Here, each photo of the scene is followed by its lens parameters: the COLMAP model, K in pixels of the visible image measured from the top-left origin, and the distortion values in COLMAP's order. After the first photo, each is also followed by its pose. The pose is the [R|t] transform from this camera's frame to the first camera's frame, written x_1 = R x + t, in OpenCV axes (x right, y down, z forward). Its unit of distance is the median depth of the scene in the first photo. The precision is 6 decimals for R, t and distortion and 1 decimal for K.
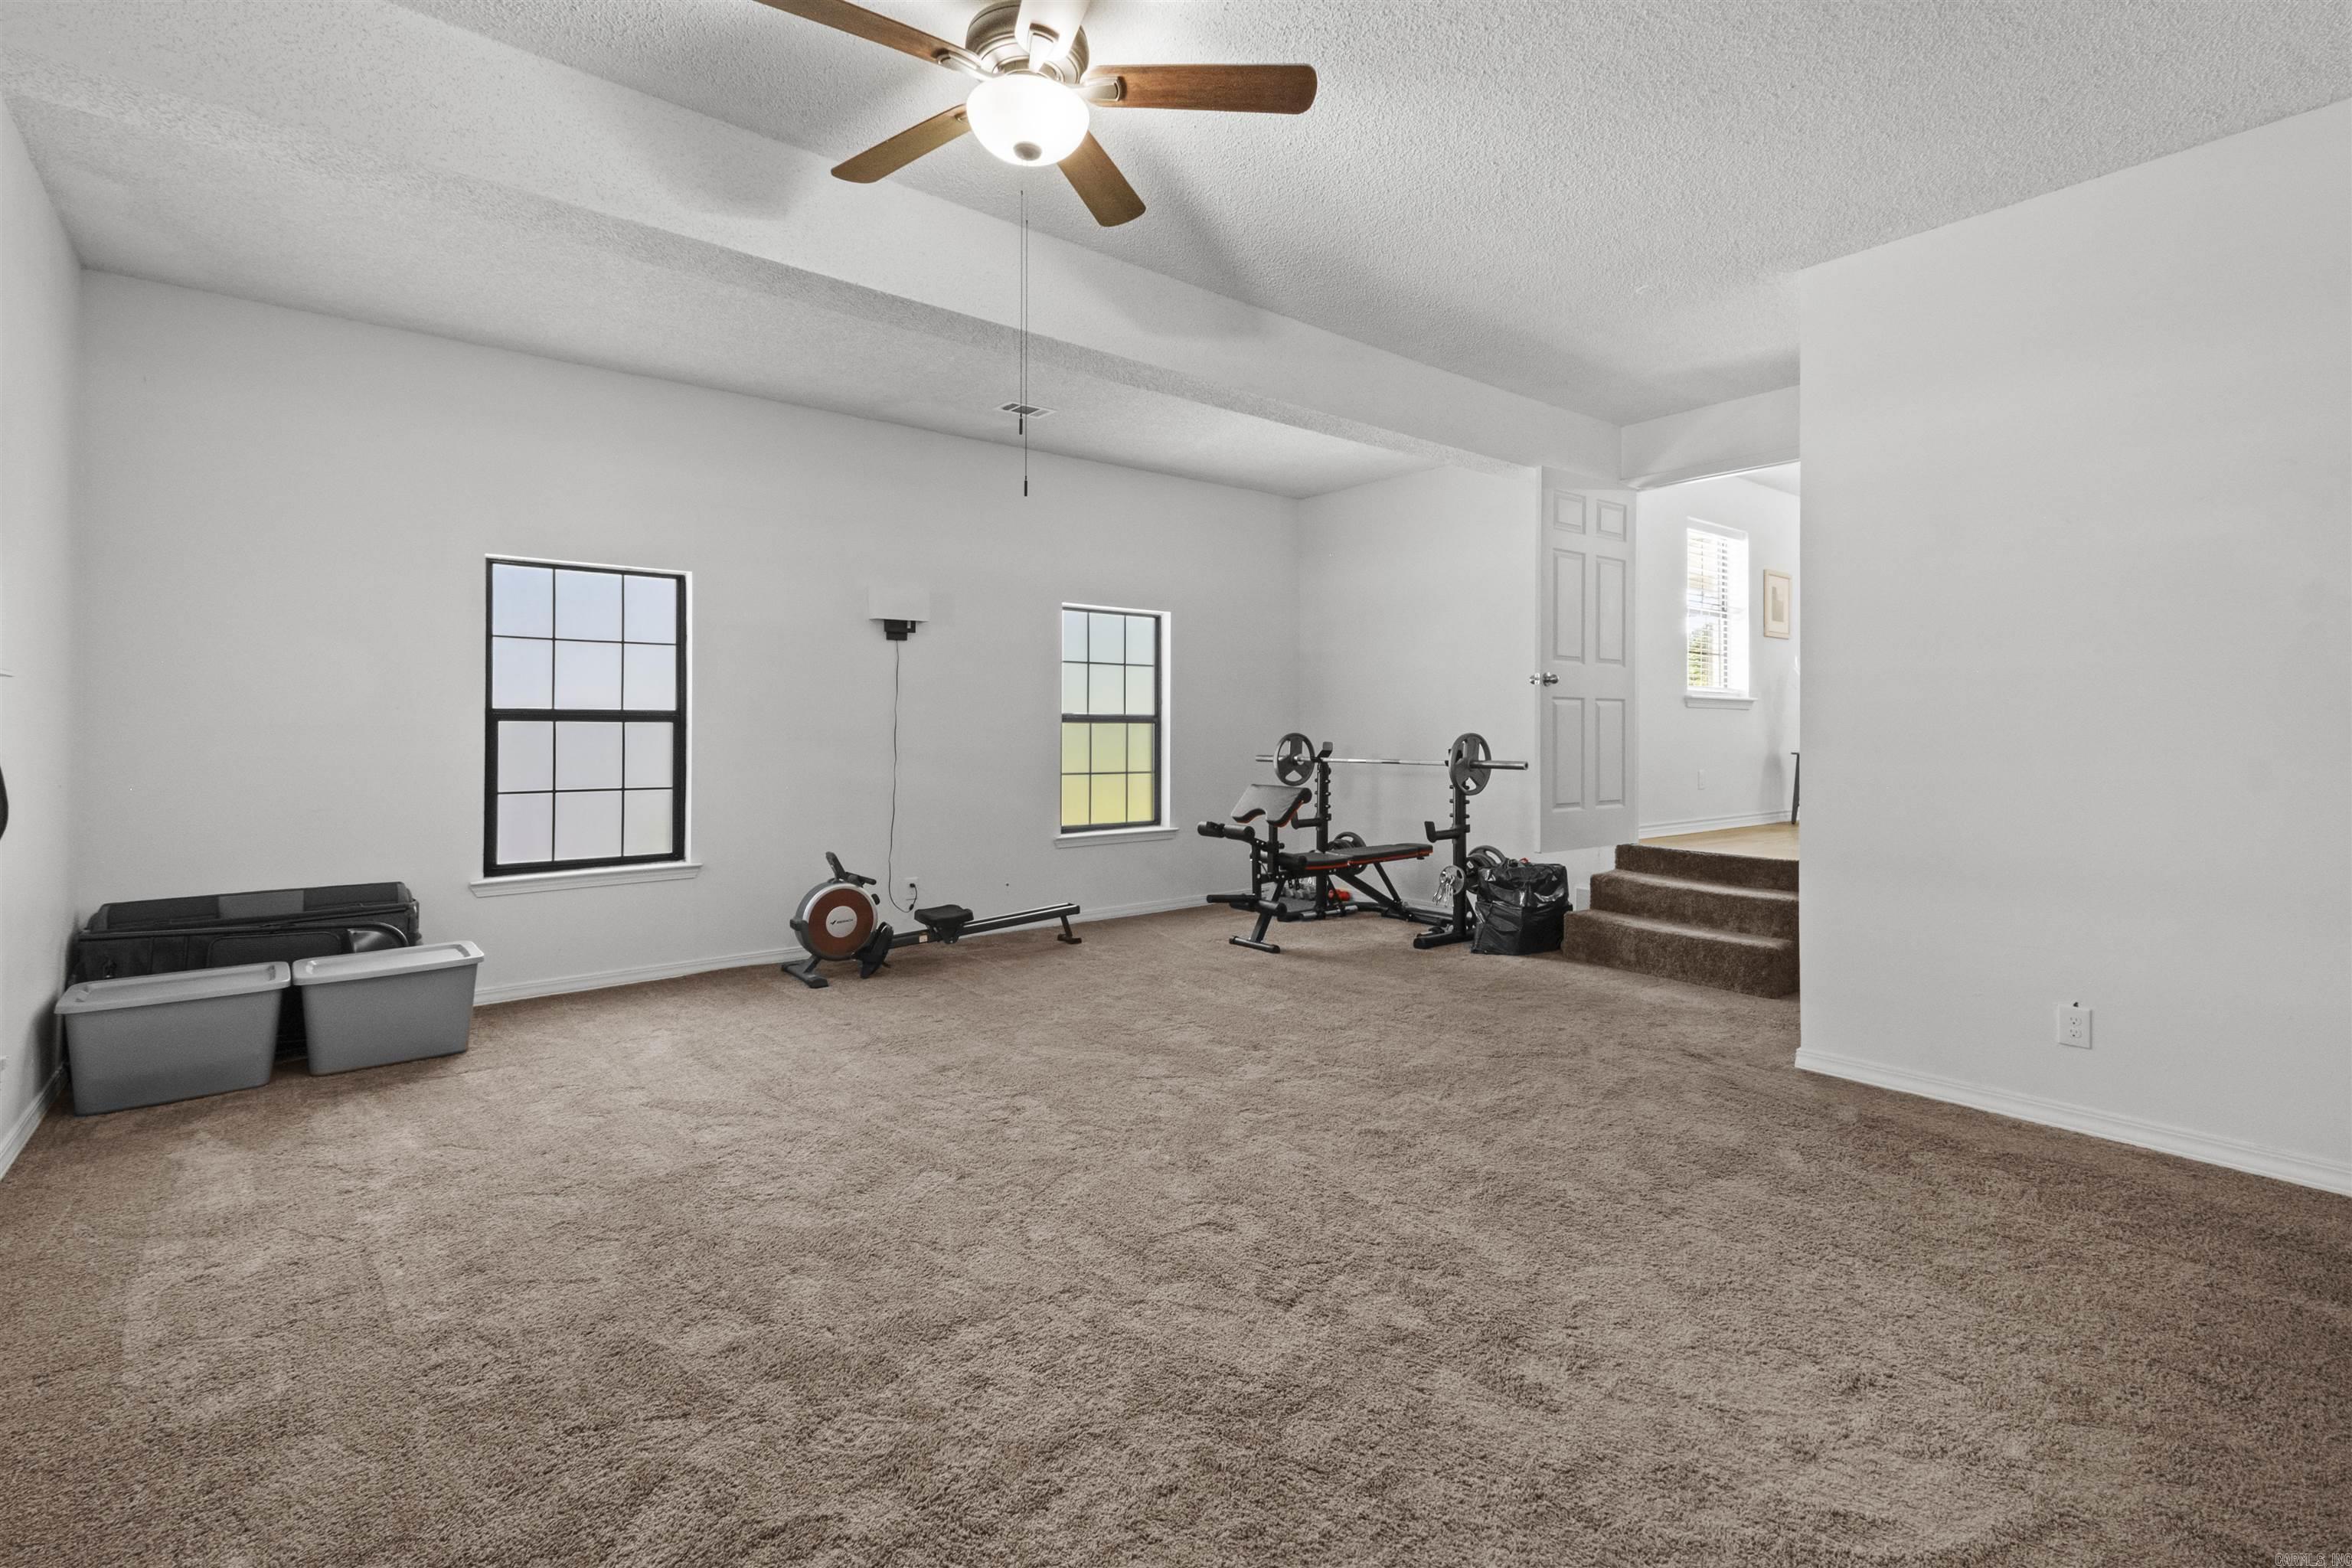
lens RADIAL K [[1075.6, 0, 1177.7], [0, 1075.6, 720.1], [0, 0, 1]] dist [0.000162, 0.000012]
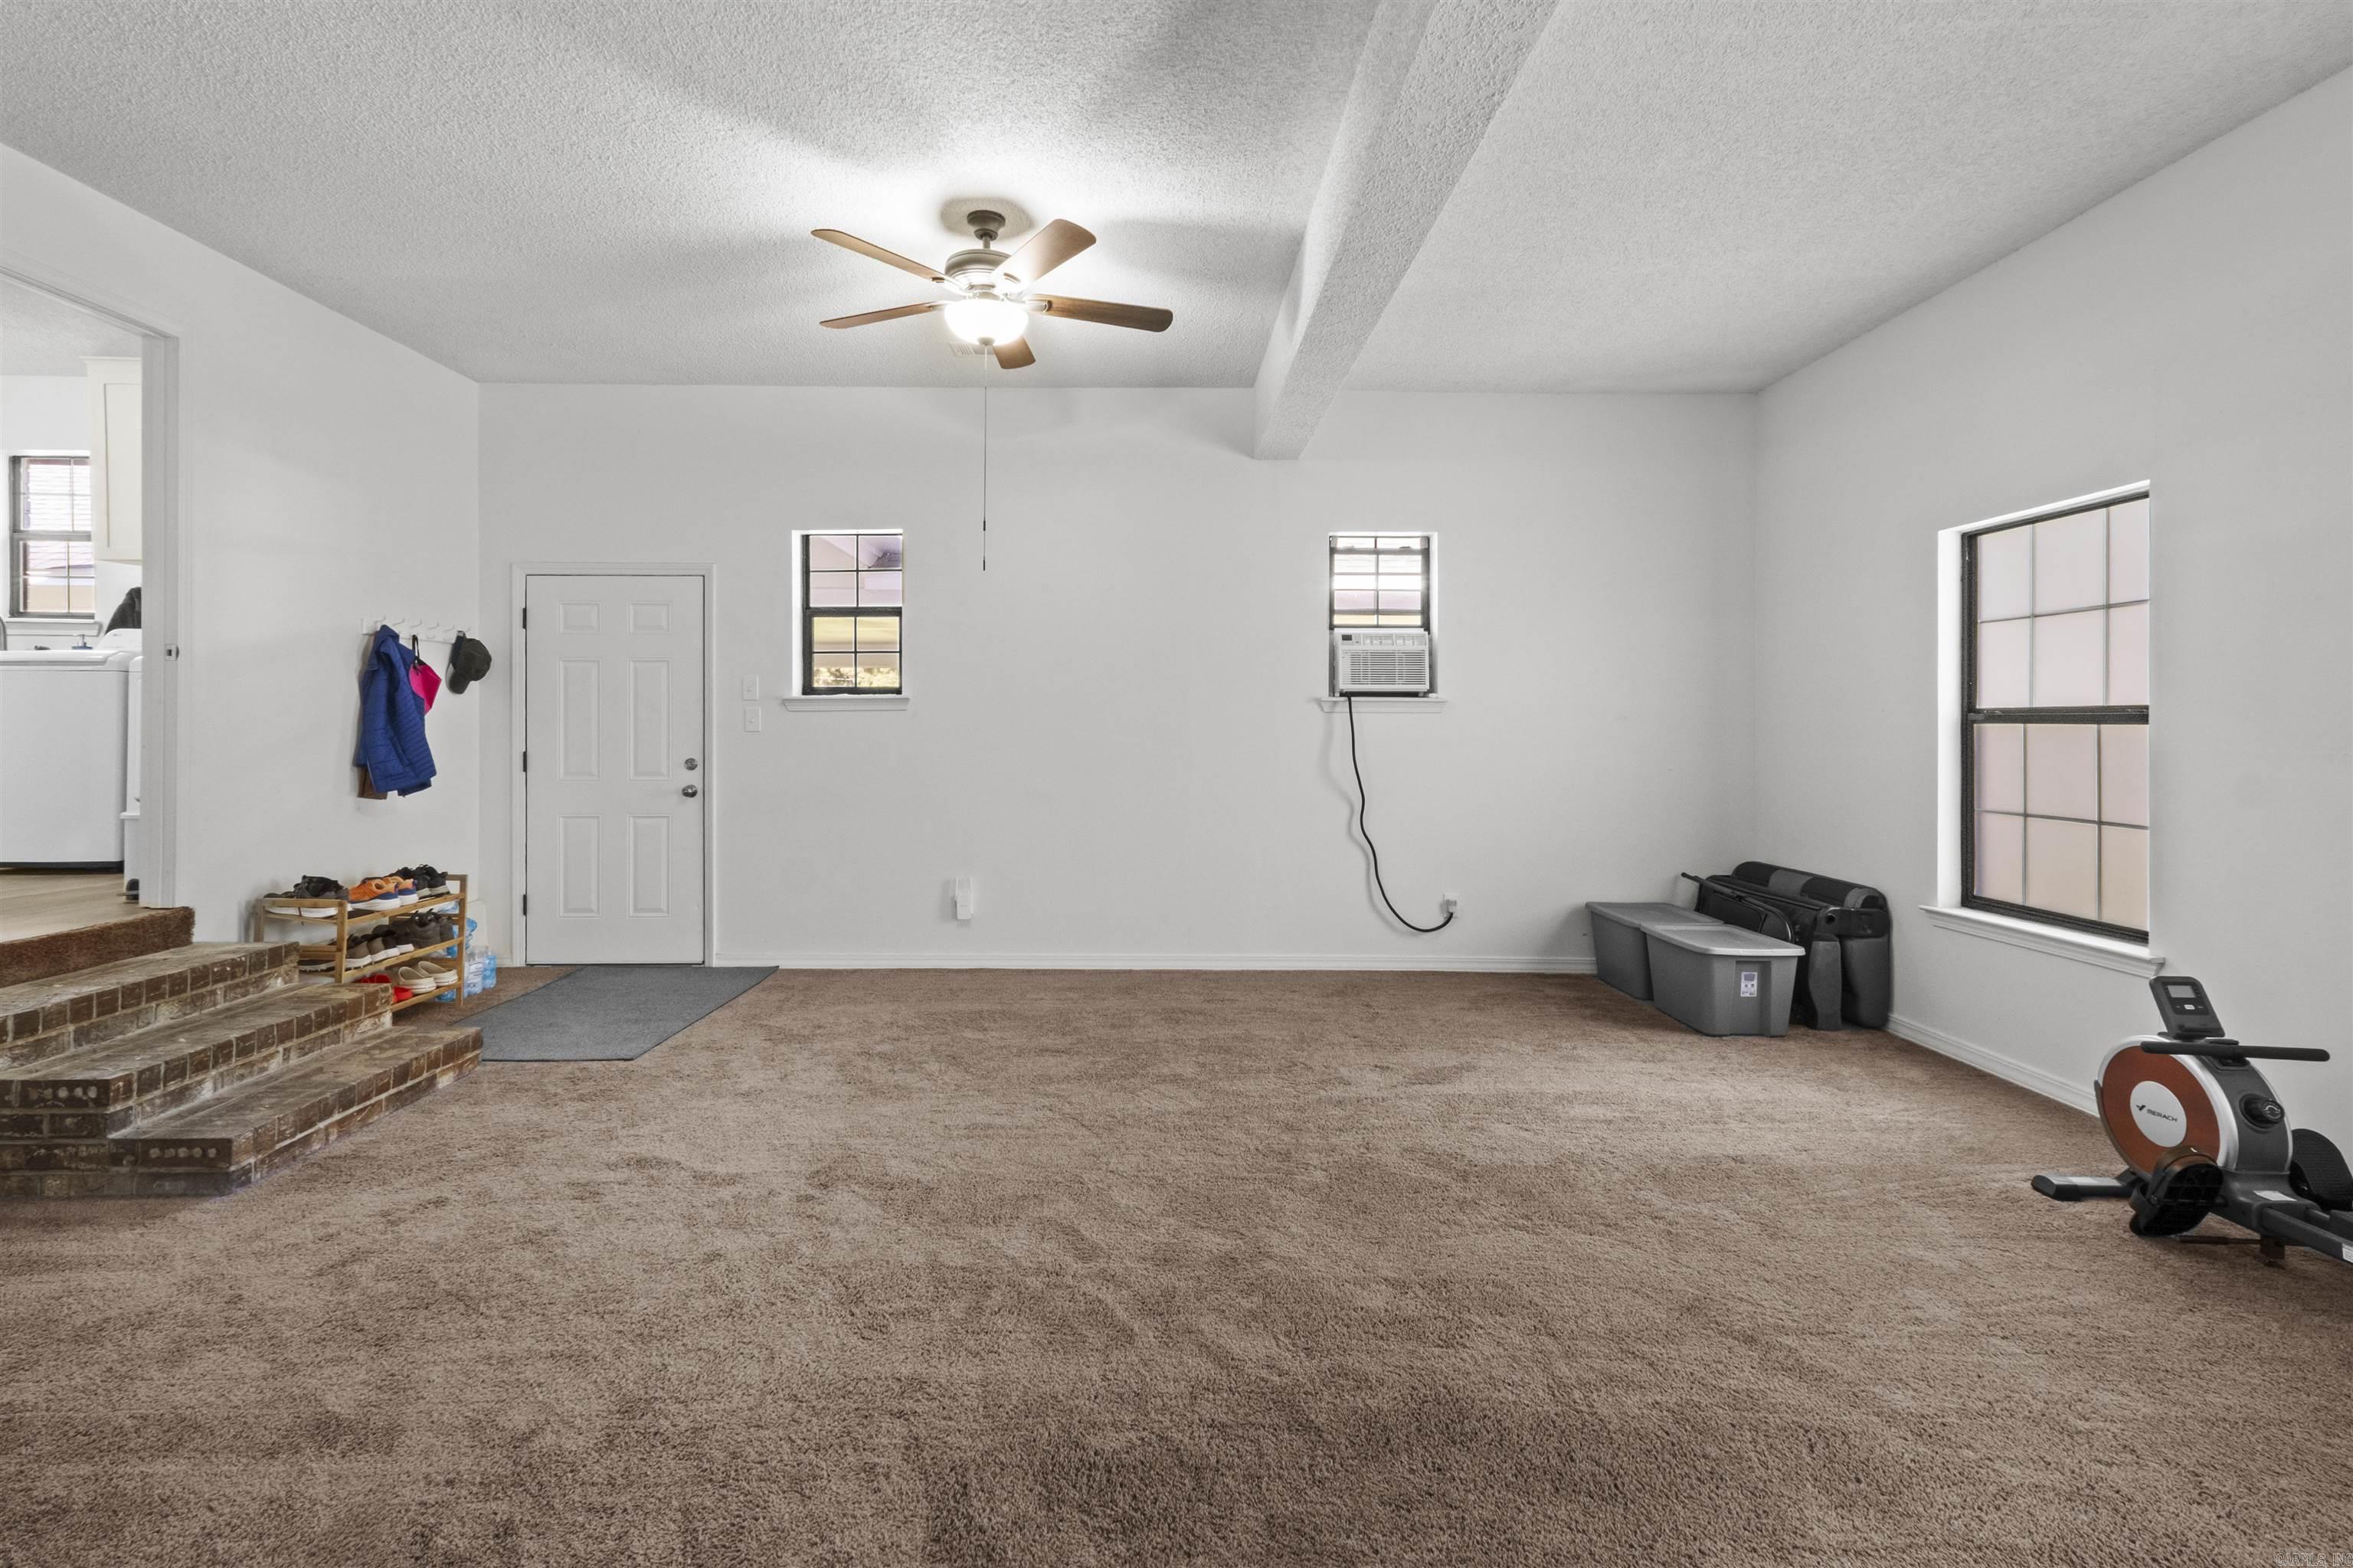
lens RADIAL K [[1076.1, 0, 1178.2], [0, 1076.1, 720.0], [0, 0, 1]] dist [0.000162, 0.000012]
pose [[-0.601708, 0.001586, -0.798714, 0.401259], [0.004847, 0.999987, -0.001666, -0.003250], [0.798701, -0.004874, -0.601708, 0.982165]]
